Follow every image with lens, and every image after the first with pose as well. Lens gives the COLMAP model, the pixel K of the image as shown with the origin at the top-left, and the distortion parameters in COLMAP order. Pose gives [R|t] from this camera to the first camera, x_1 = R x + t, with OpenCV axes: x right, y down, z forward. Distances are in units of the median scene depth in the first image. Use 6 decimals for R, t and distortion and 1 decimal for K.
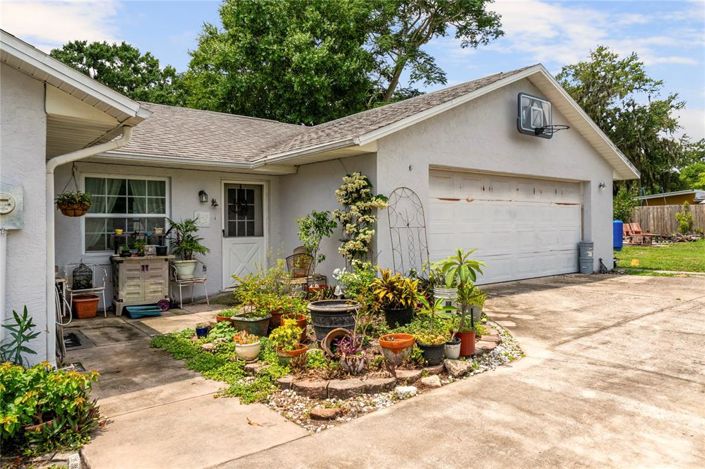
lens RADIAL K [[495.5, 0, 348.6], [0, 495.5, 228.3], [0, 0, 1]] dist [-0.001672, -0.004174]
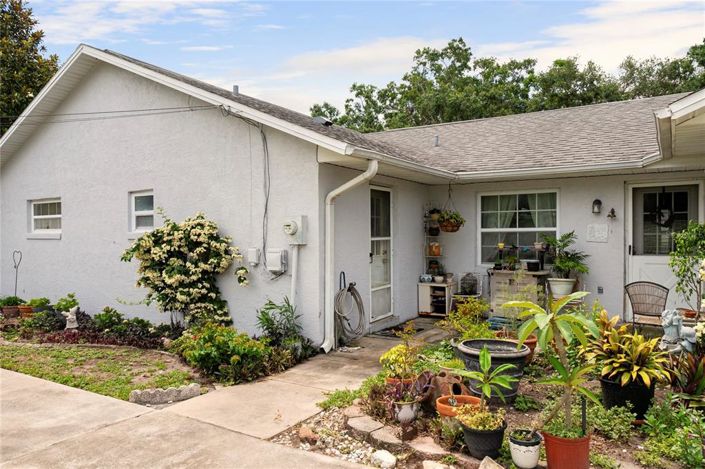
lens RADIAL K [[495.5, 0, 349.0], [0, 495.5, 238.7], [0, 0, 1]] dist [-0.001672, -0.004174]
pose [[0.321503, 0.009025, -0.946865, 0.446378], [-0.004544, 0.999958, 0.007988, -0.015049], [0.946897, 0.001735, 0.321531, 0.365759]]
